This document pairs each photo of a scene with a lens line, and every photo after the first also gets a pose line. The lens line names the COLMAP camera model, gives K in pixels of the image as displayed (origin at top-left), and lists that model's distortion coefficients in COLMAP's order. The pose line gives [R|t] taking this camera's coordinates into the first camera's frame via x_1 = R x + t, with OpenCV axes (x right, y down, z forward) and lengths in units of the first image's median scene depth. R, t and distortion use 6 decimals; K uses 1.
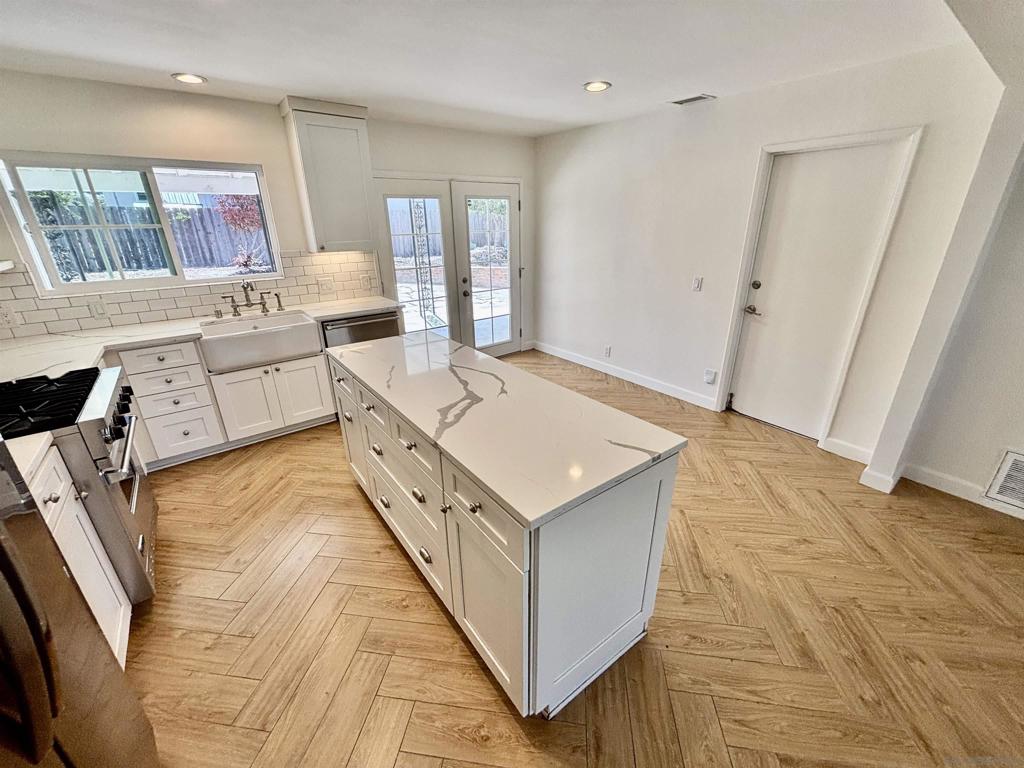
lens RADIAL K [[411.9, 0, 510.7], [0, 411.9, 384.3], [0, 0, 1]] dist [0.002509, -0.000690]
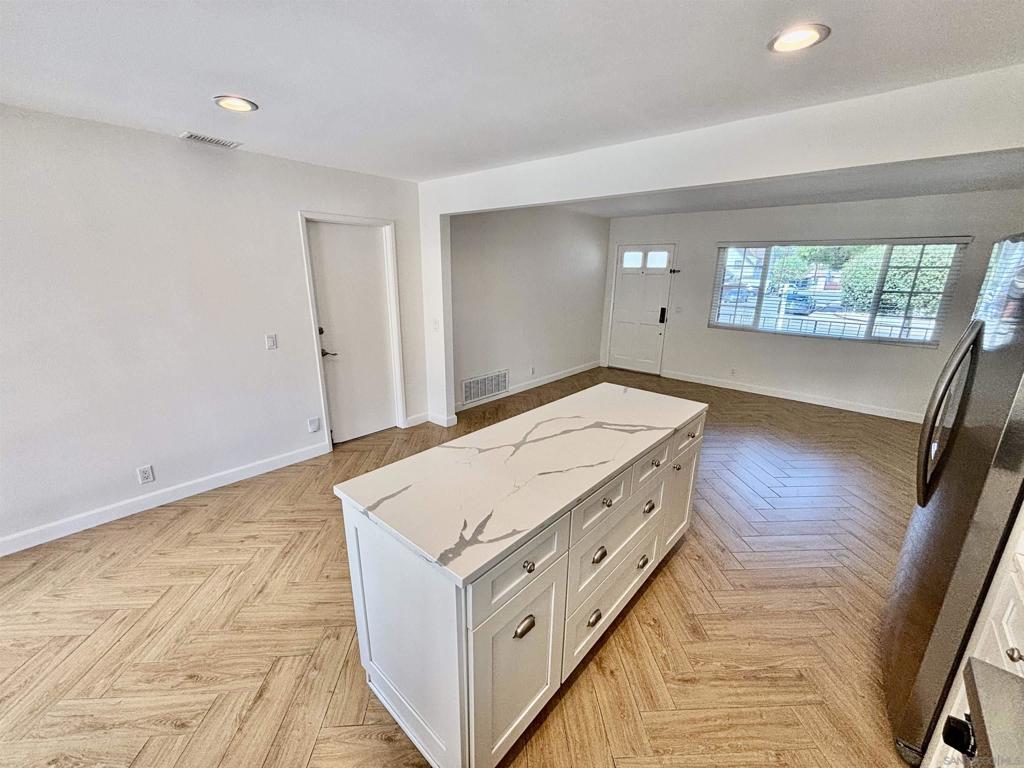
lens RADIAL K [[412.0, 0, 512.8], [0, 412.0, 383.0], [0, 0, 1]] dist [0.003981, 0.000009]
pose [[-0.192676, -0.256506, 0.947143, -0.627766], [0.354410, 0.881882, 0.310930, -0.292687], [-0.915024, 0.395586, -0.079009, 0.699661]]
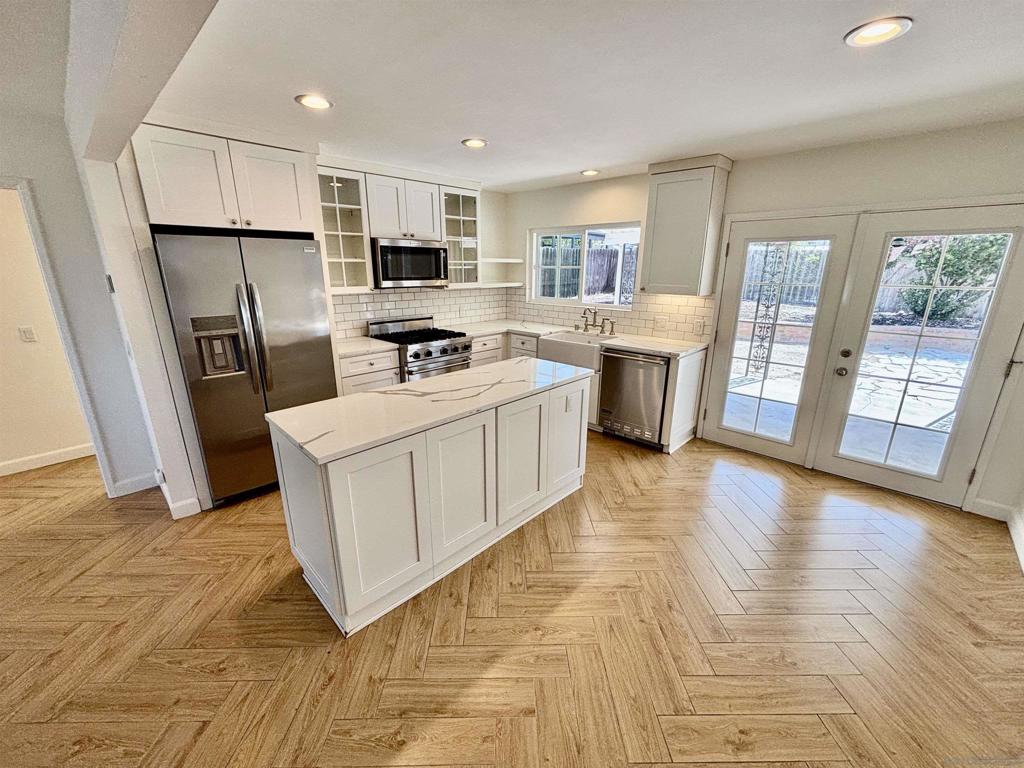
lens RADIAL K [[411.9, 0, 510.7], [0, 411.9, 384.3], [0, 0, 1]] dist [0.002509, -0.000690]
pose [[0.148829, 0.288672, -0.945790, 0.676827], [-0.370132, 0.903178, 0.217422, -0.219205], [0.916980, 0.317708, 0.241266, 0.508130]]
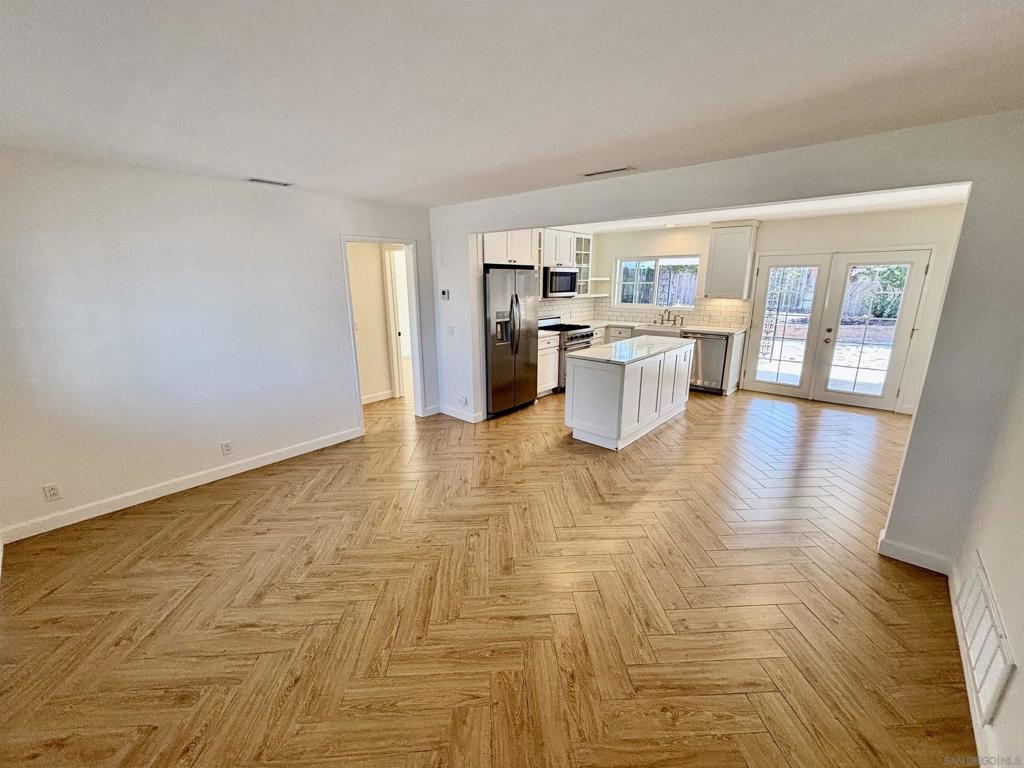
lens RADIAL K [[411.9, 0, 510.7], [0, 411.9, 384.3], [0, 0, 1]] dist [0.002509, -0.000690]
pose [[0.187457, 0.252692, -0.949214, 1.316033], [-0.361193, 0.916375, 0.172620, 0.031447], [0.913455, 0.310490, 0.263052, -0.175539]]
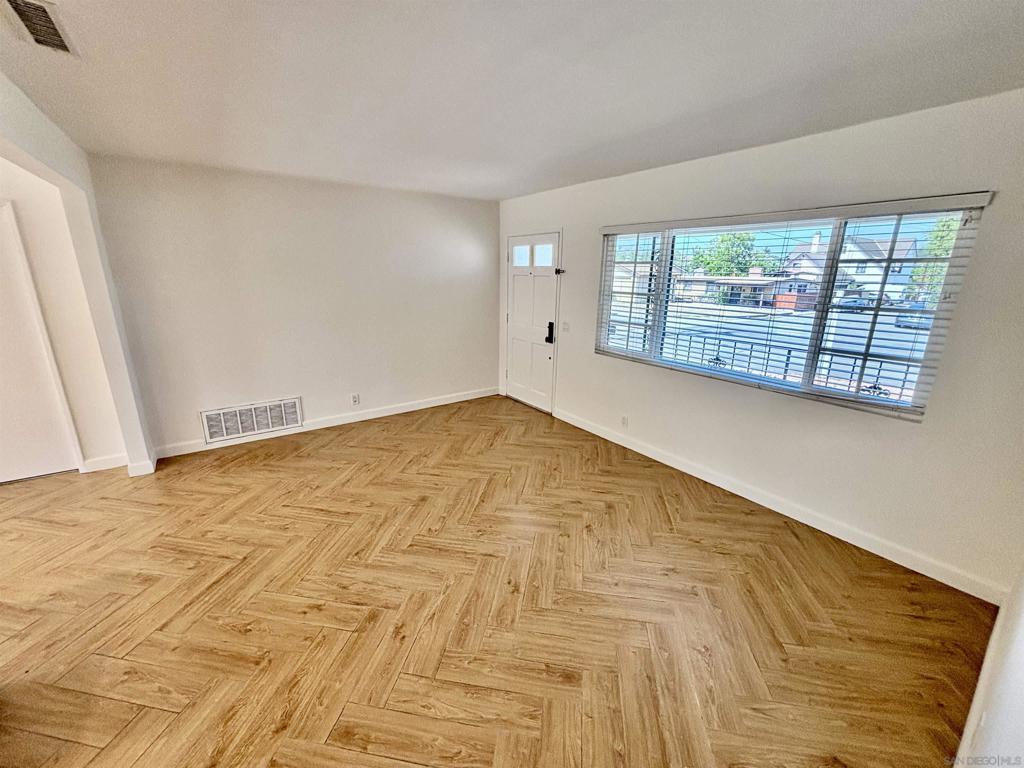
lens RADIAL K [[411.9, 0, 510.7], [0, 411.9, 384.3], [0, 0, 1]] dist [0.002509, -0.000690]
pose [[0.029701, -0.255950, 0.966234, -0.214418], [0.359513, 0.904705, 0.228601, 0.096817], [-0.932667, 0.340584, 0.118888, -0.268756]]
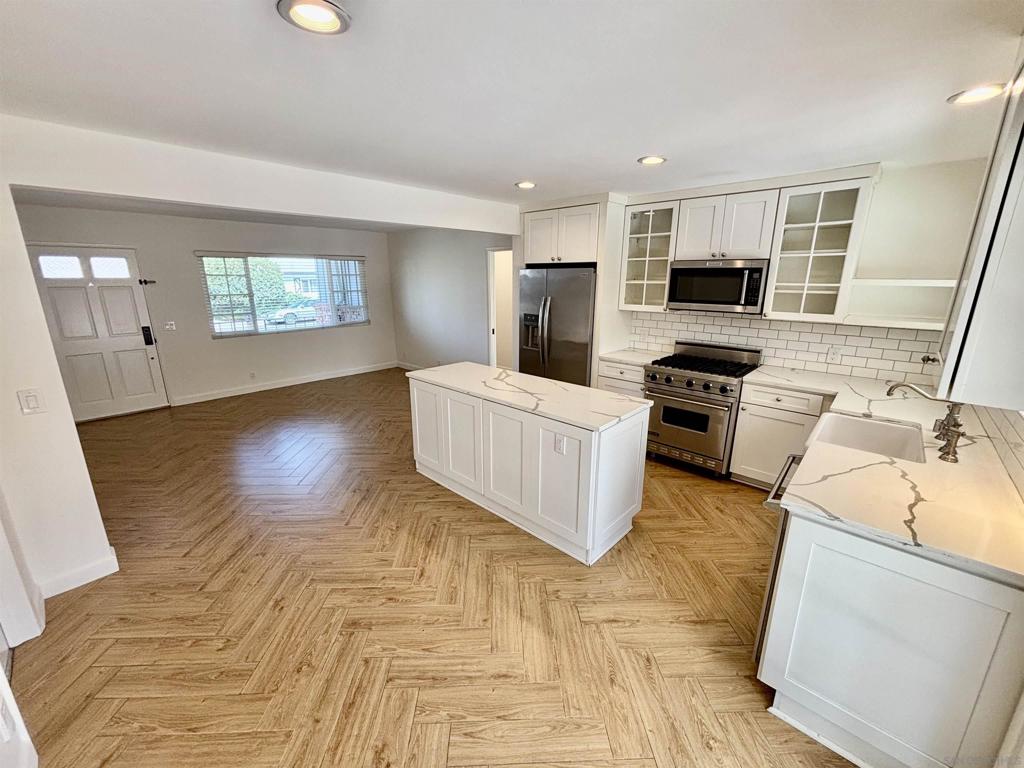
lens RADIAL K [[411.9, 0, 509.3], [0, 411.9, 381.5], [0, 0, 1]] dist [-0.000656, -0.000170]
pose [[-0.986704, 0.052469, -0.153826, 0.084299], [-0.048882, 0.806835, 0.588751, -0.596196], [0.155003, 0.588442, -0.793542, 1.389850]]
